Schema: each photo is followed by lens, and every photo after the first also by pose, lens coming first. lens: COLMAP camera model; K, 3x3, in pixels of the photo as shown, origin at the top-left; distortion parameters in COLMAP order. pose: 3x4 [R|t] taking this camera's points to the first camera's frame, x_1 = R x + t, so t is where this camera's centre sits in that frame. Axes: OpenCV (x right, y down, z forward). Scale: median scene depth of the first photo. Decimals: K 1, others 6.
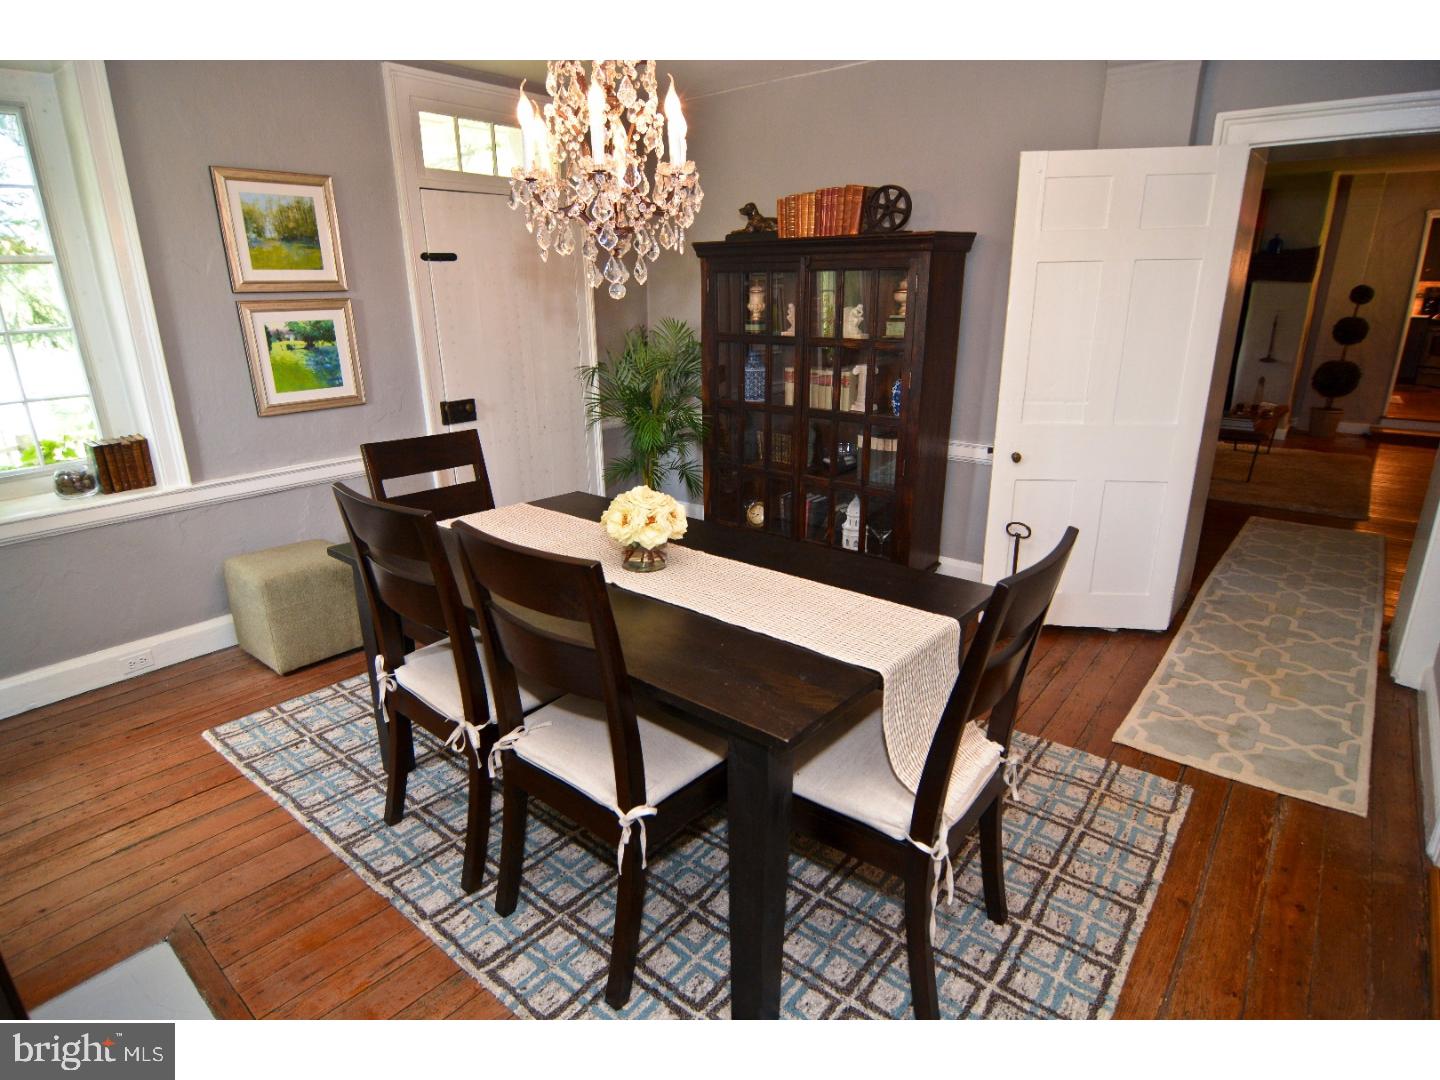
lens RADIAL K [[779.0, 0, 716.3], [0, 779.0, 540.3], [0, 0, 1]] dist [-0.022361, -0.001103]
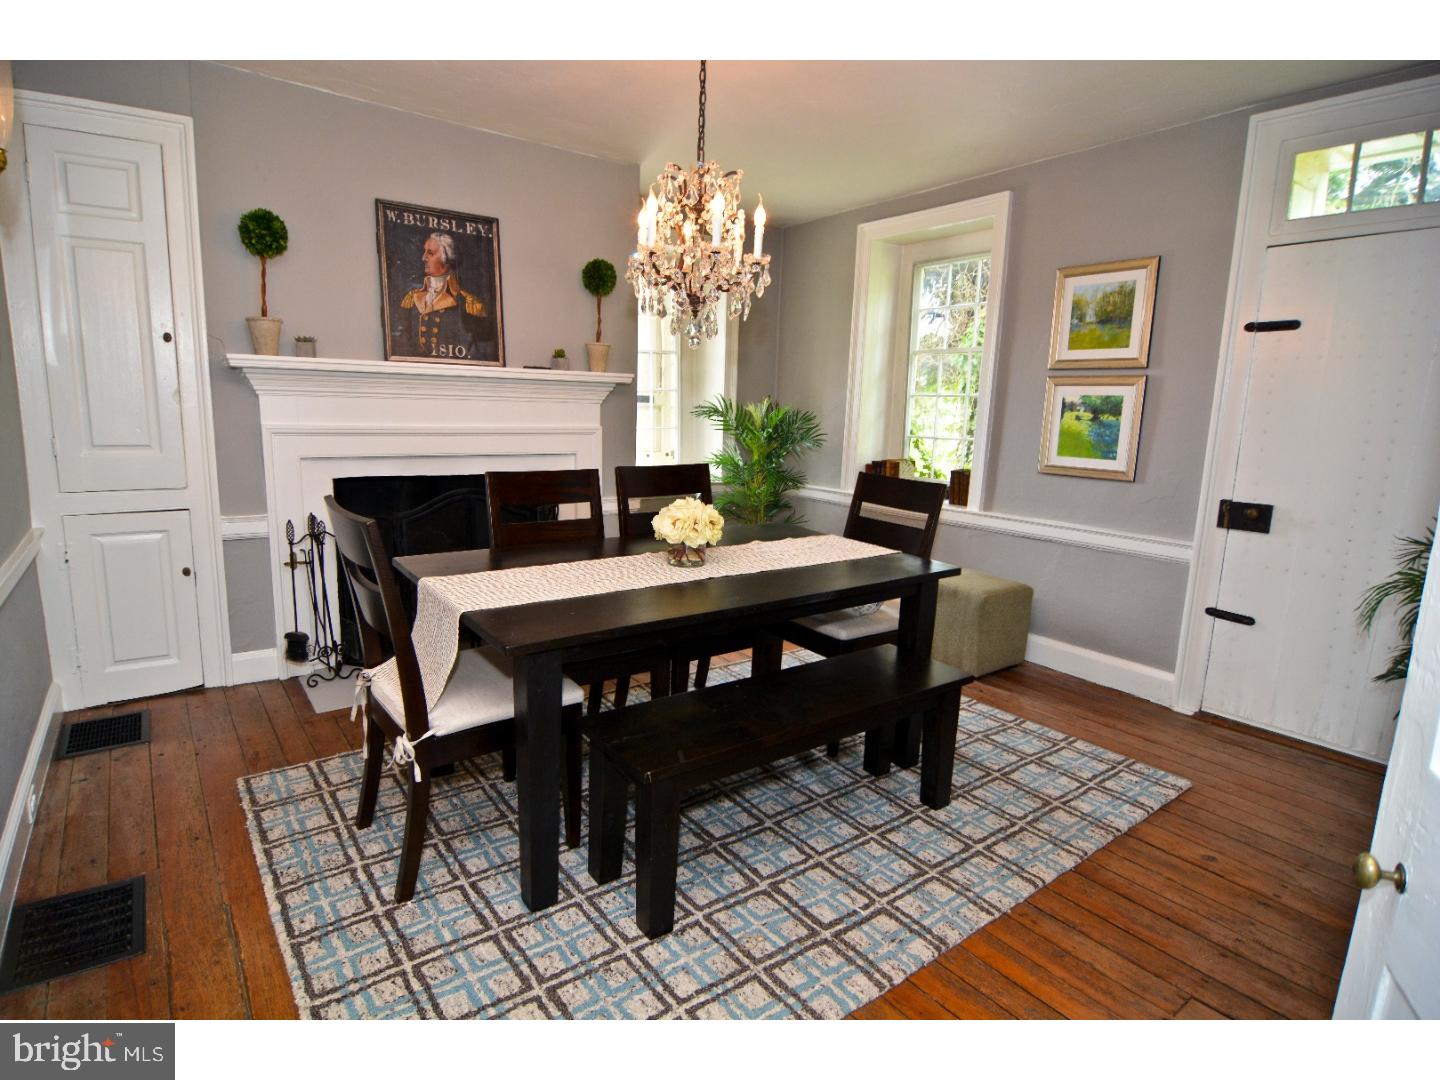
lens RADIAL K [[779.0, 0, 713.8], [0, 779.0, 536.4], [0, 0, 1]] dist [-0.022361, -0.001103]
pose [[-0.246663, 0.169571, -0.954151, 0.687583], [-0.317603, 0.916051, 0.244905, -0.208567], [0.915580, 0.363450, -0.172099, 0.807546]]
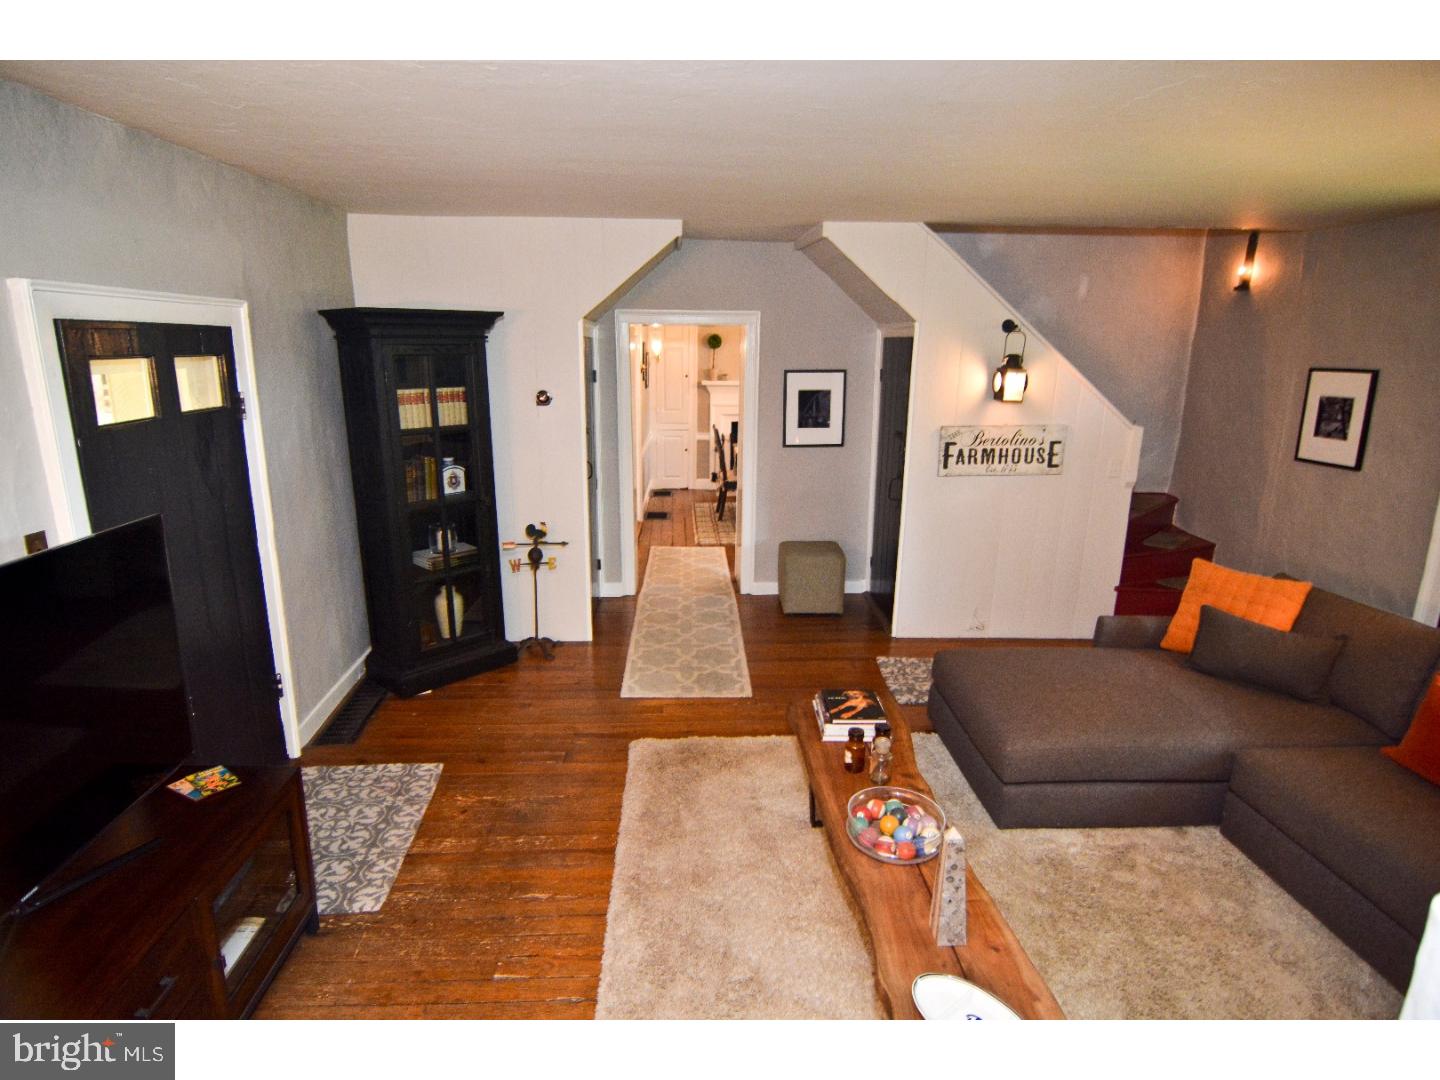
lens RADIAL K [[779.0, 0, 719.4], [0, 779.0, 538.1], [0, 0, 1]] dist [-0.022361, -0.001103]
pose [[-0.743663, 0.152612, -0.650903, 1.355464], [-0.208619, 0.872011, 0.442803, -0.539326], [0.635172, 0.465087, -0.616645, 1.574429]]
